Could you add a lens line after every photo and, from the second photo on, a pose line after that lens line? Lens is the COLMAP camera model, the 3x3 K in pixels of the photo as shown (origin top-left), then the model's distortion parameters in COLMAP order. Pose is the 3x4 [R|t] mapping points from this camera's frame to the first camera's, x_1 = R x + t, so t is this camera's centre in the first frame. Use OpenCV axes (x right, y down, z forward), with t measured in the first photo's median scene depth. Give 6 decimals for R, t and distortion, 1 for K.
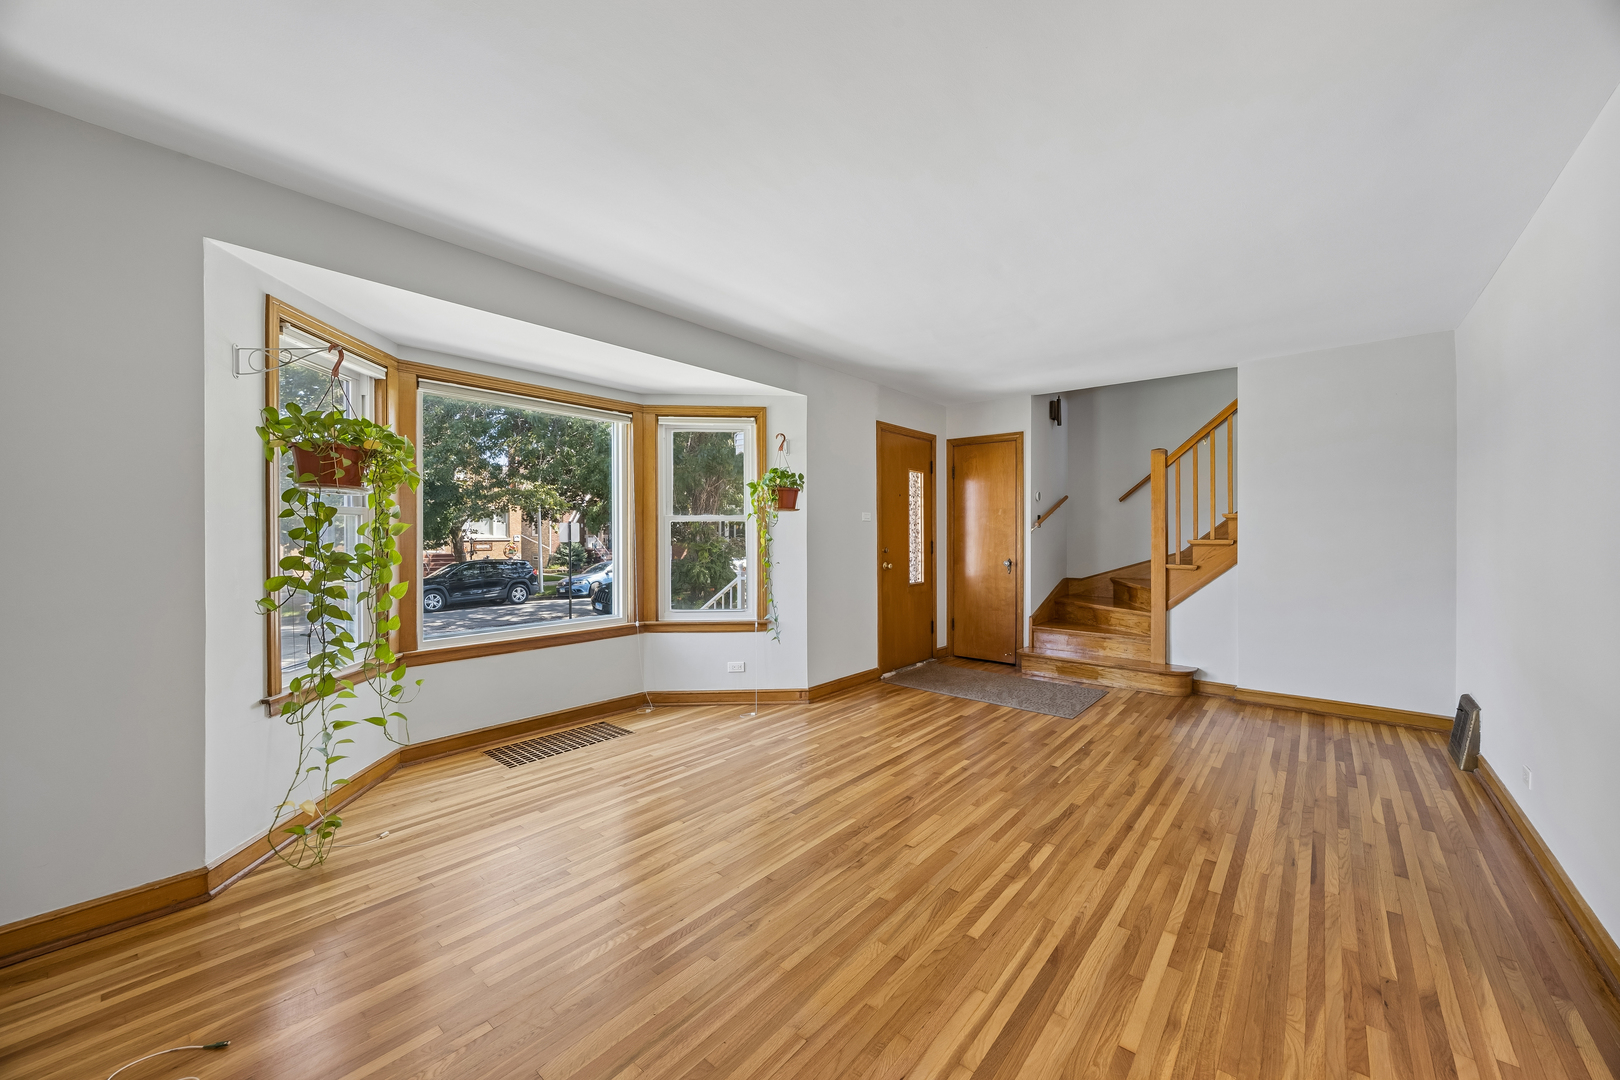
lens RADIAL K [[622.9, 0, 807.6], [0, 622.9, 539.6], [0, 0, 1]] dist [-0.003700, 0.000030]
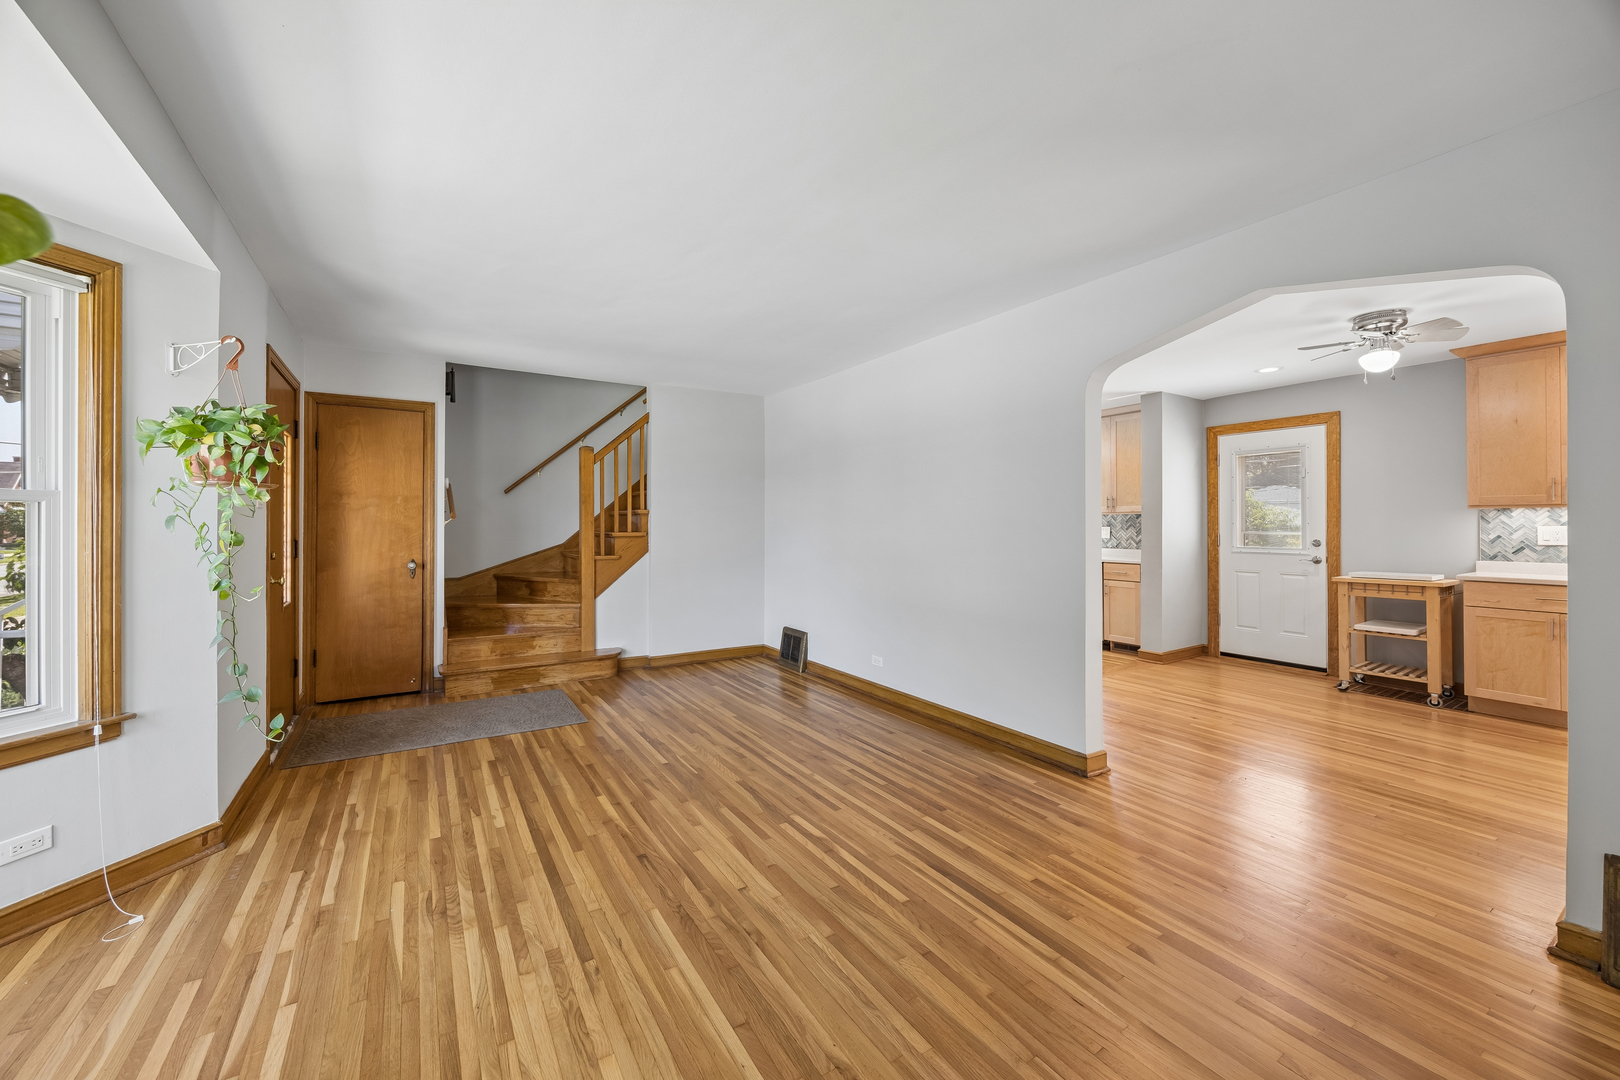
lens RADIAL K [[622.9, 0, 811.5], [0, 622.9, 522.7], [0, 0, 1]] dist [-0.003700, 0.000030]
pose [[0.298510, 0.001733, 0.954405, -0.471987], [0.012289, 0.999908, -0.005659, -0.008592], [-0.954327, 0.013418, 0.298462, 0.476013]]
